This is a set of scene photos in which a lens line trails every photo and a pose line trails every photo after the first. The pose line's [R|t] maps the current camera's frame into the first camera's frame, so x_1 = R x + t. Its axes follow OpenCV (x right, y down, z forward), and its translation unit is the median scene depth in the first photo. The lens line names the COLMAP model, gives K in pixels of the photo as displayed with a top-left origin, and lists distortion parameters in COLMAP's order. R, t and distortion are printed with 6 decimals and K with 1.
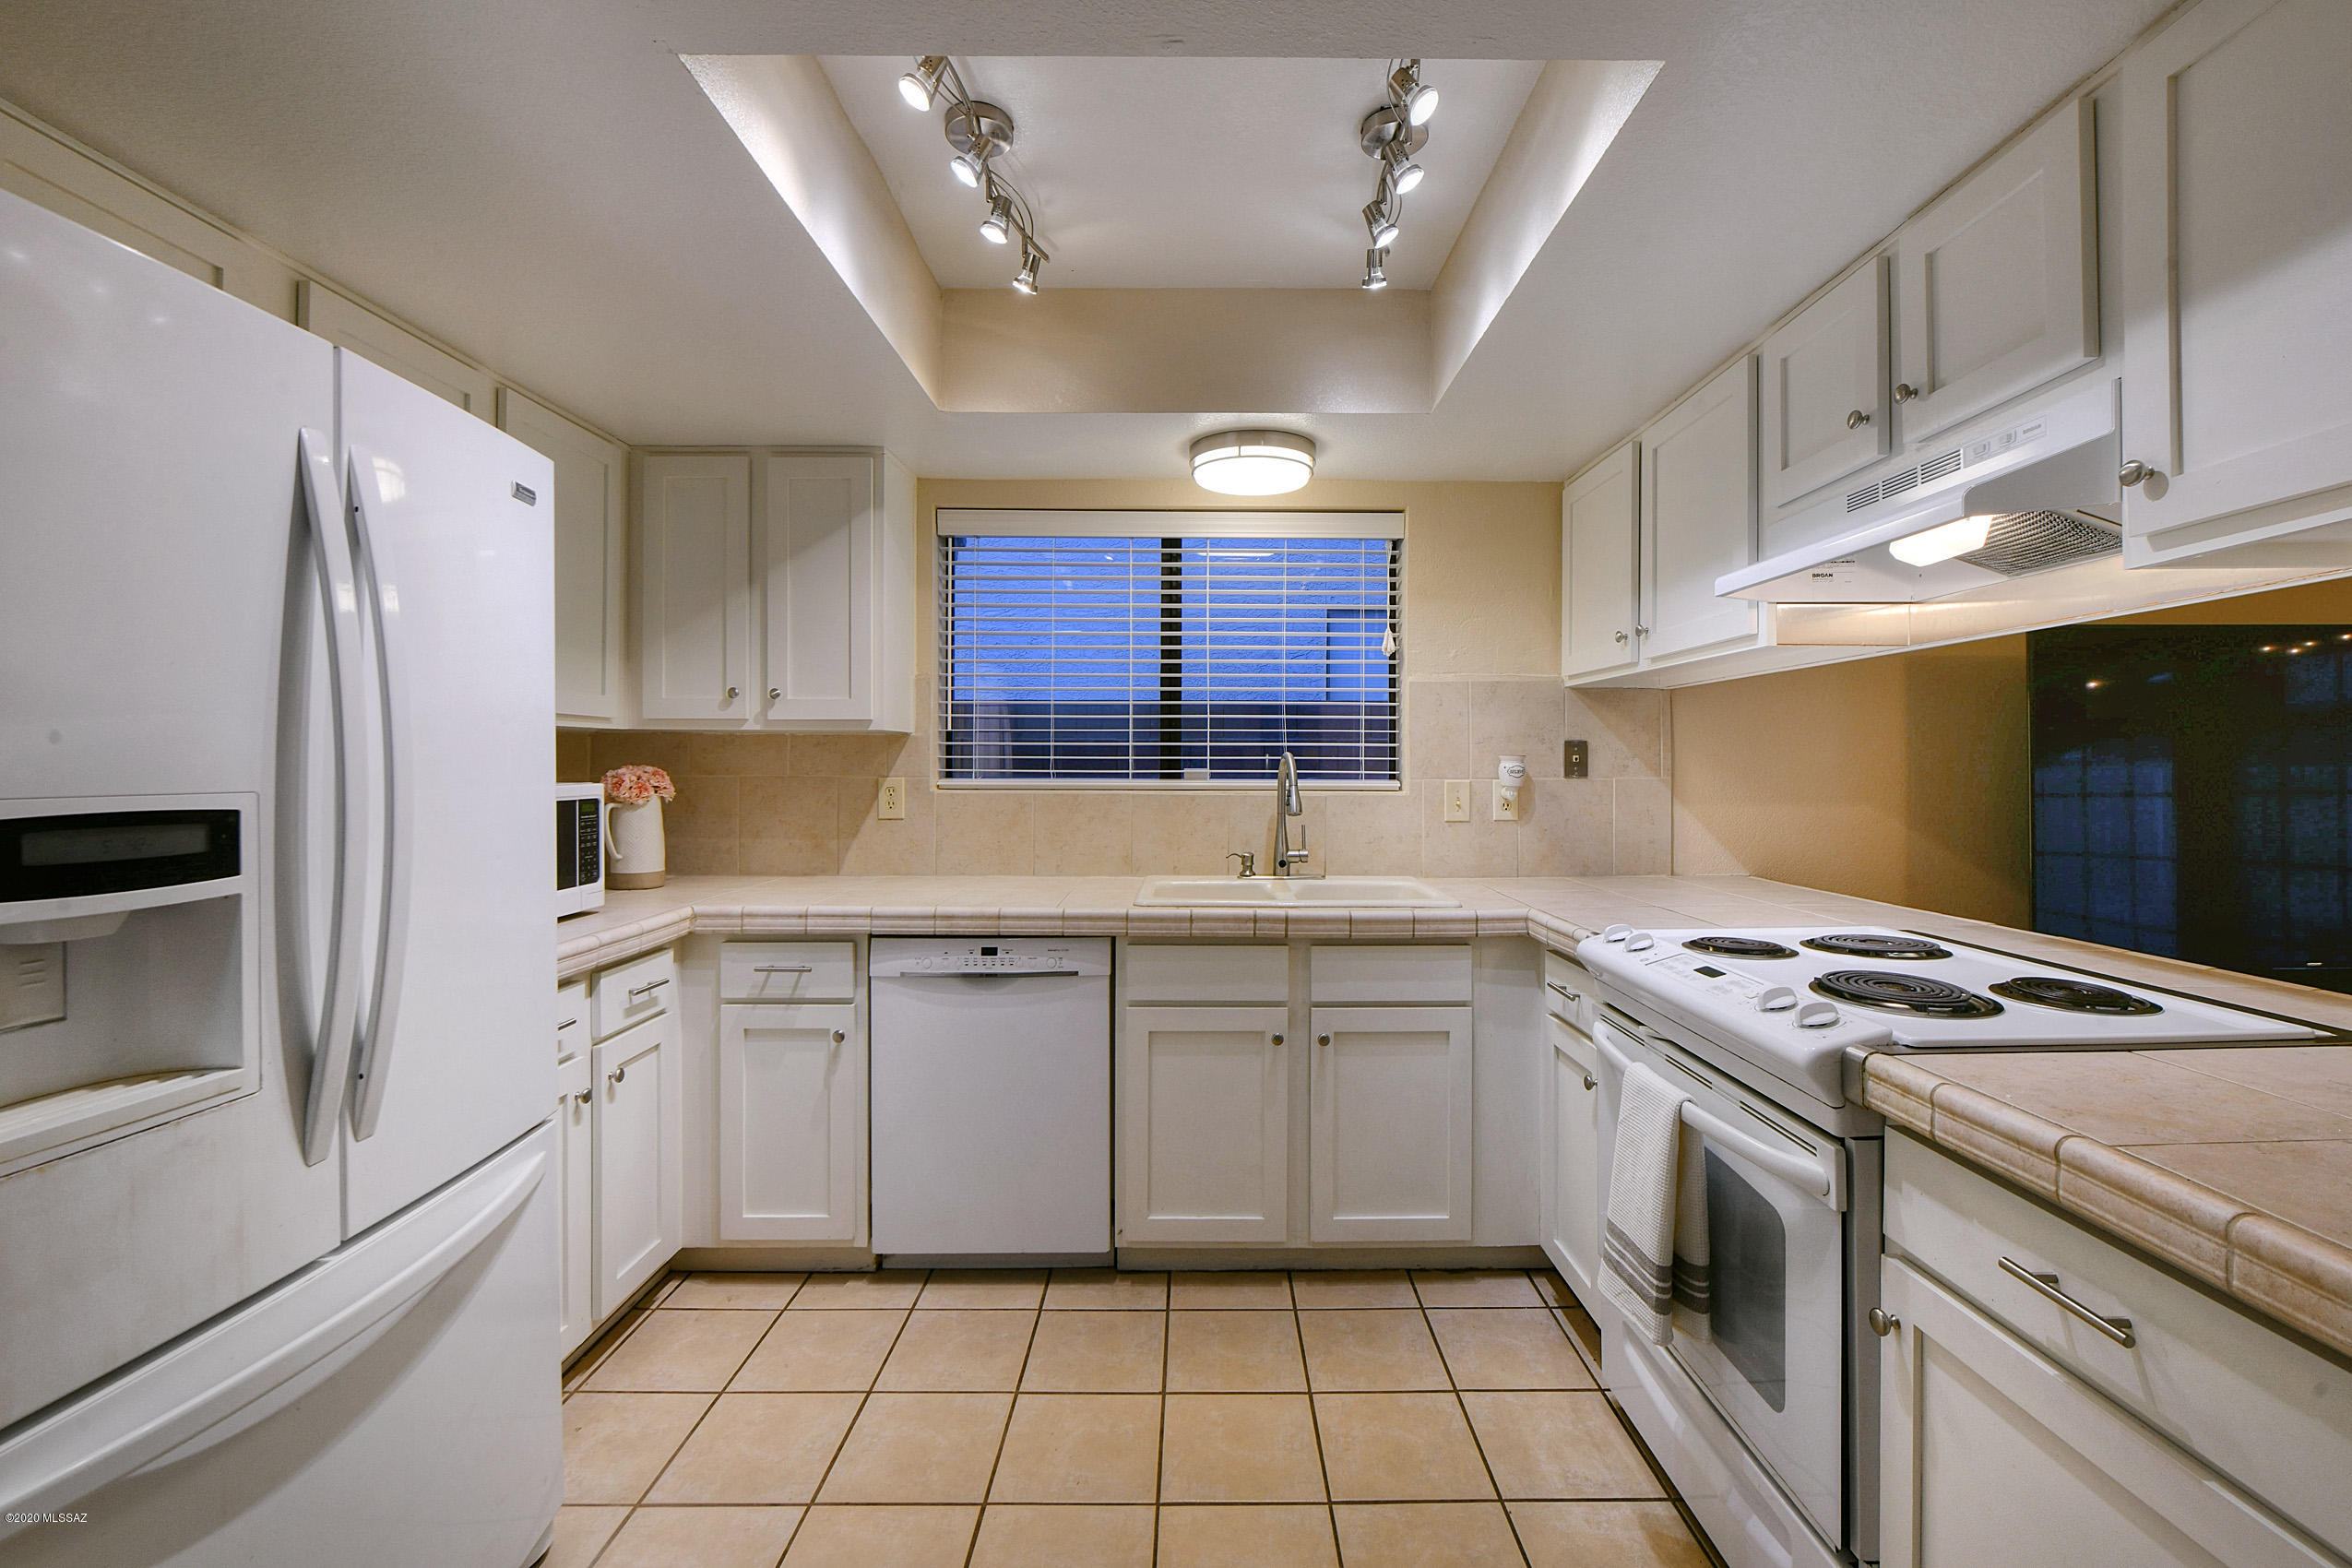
lens RADIAL K [[957.2, 0, 1185.1], [0, 957.2, 775.2], [0, 0, 1]] dist [-0.002148, -0.001018]
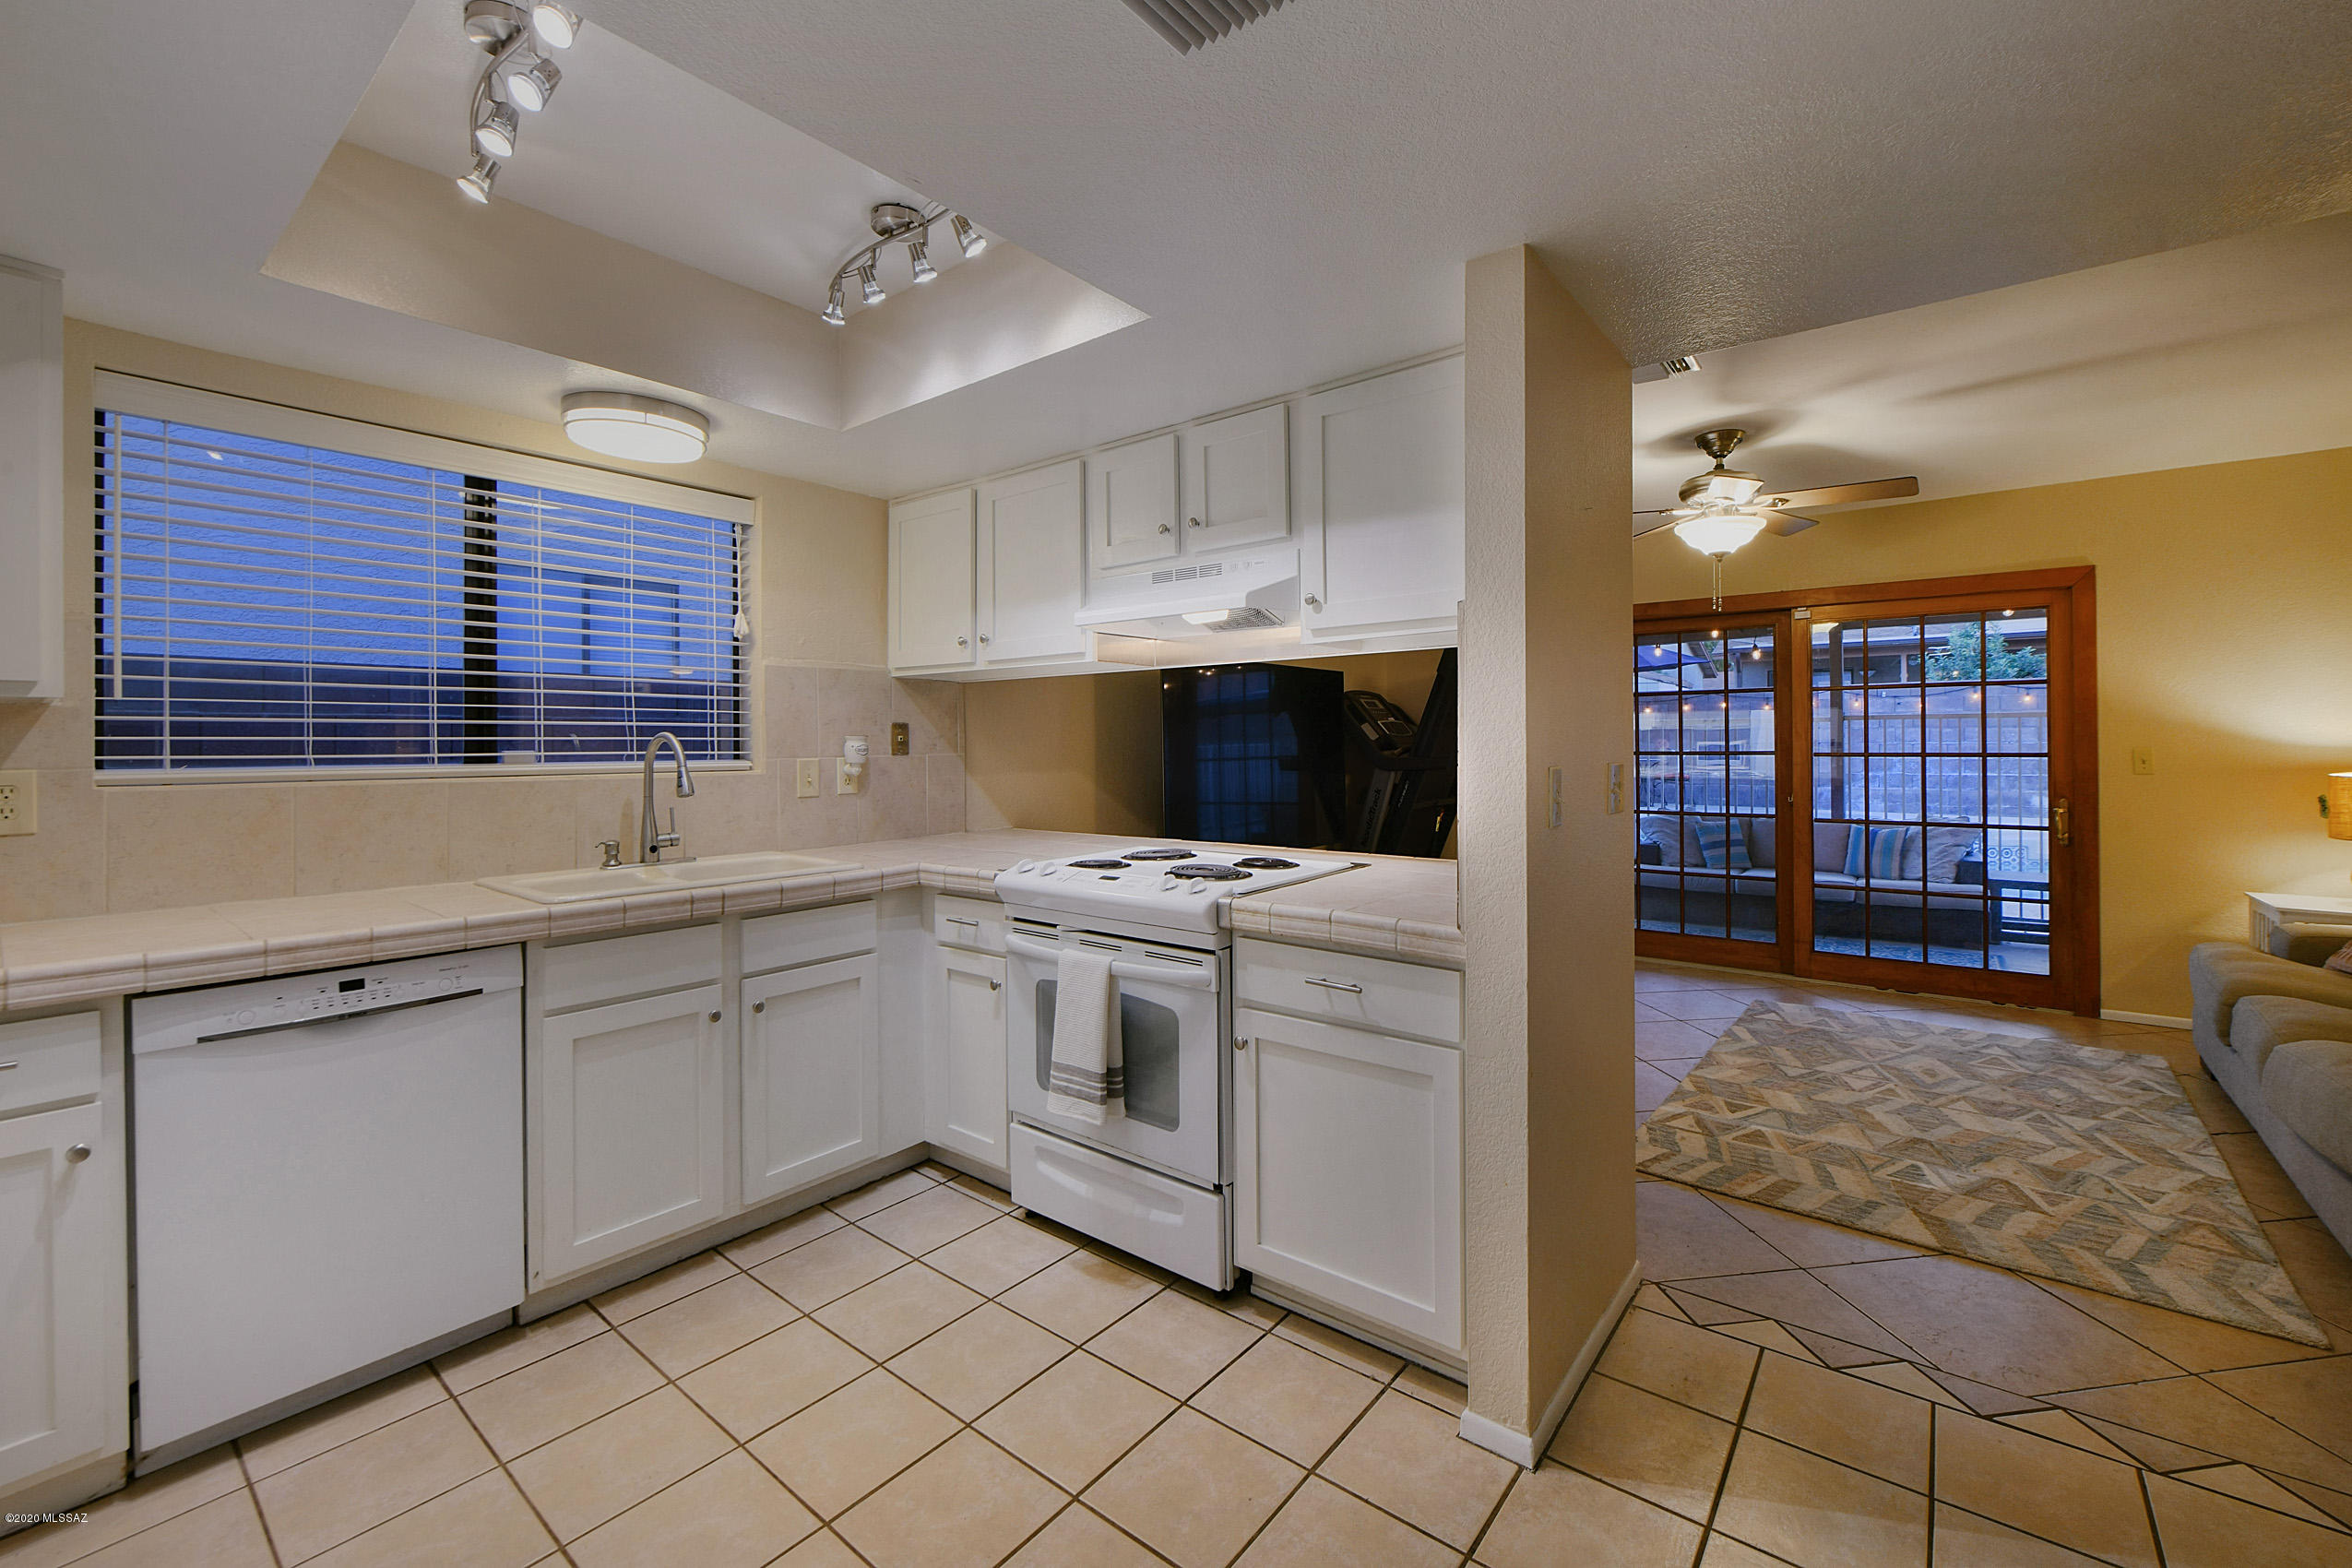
lens RADIAL K [[957.2, 0, 1251.4], [0, 957.2, 755.4], [0, 0, 1]] dist [-0.002148, -0.001018]
pose [[0.589680, -0.016207, 0.807474, -0.374090], [0.016445, 0.999832, 0.008059, 0.001362], [-0.807469, 0.008527, 0.589848, -0.056345]]
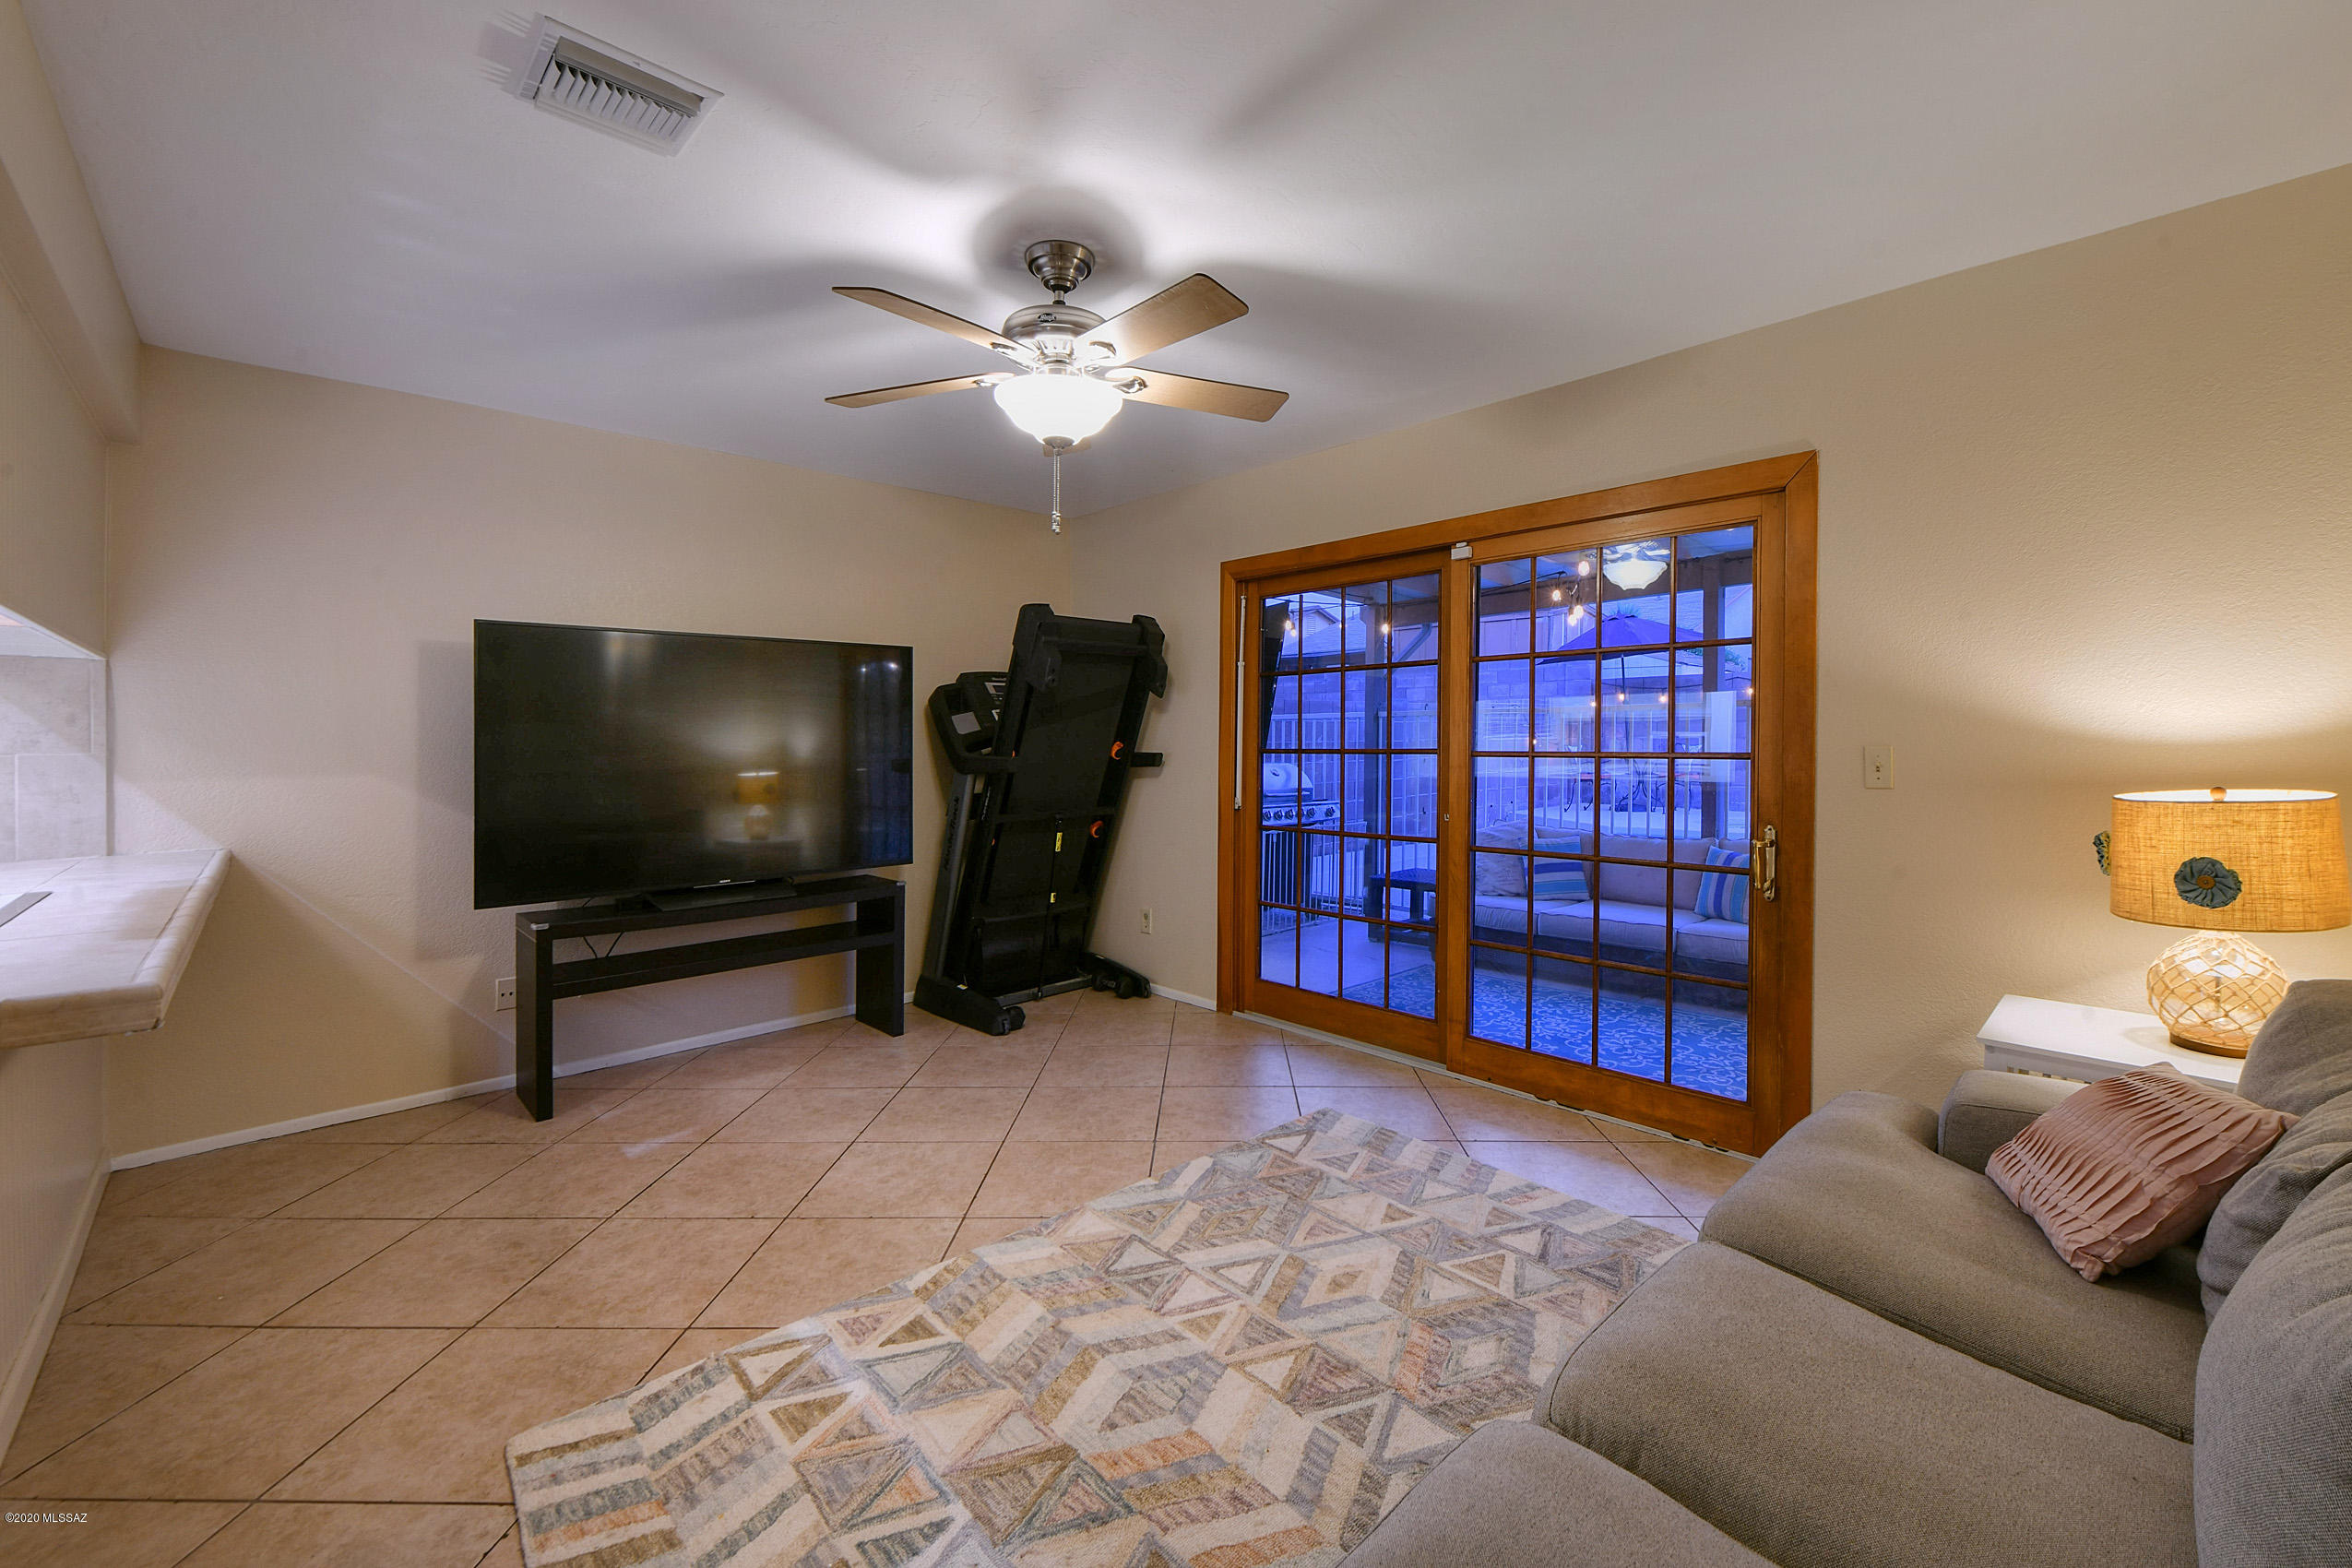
lens RADIAL K [[957.2, 0, 1229.4], [0, 957.2, 779.1], [0, 0, 1]] dist [-0.002148, -0.001018]
pose [[0.714908, -0.042181, 0.697945, 0.858293], [0.023050, 0.999058, 0.036769, 0.011421], [-0.698838, -0.010199, 0.715207, -0.653205]]
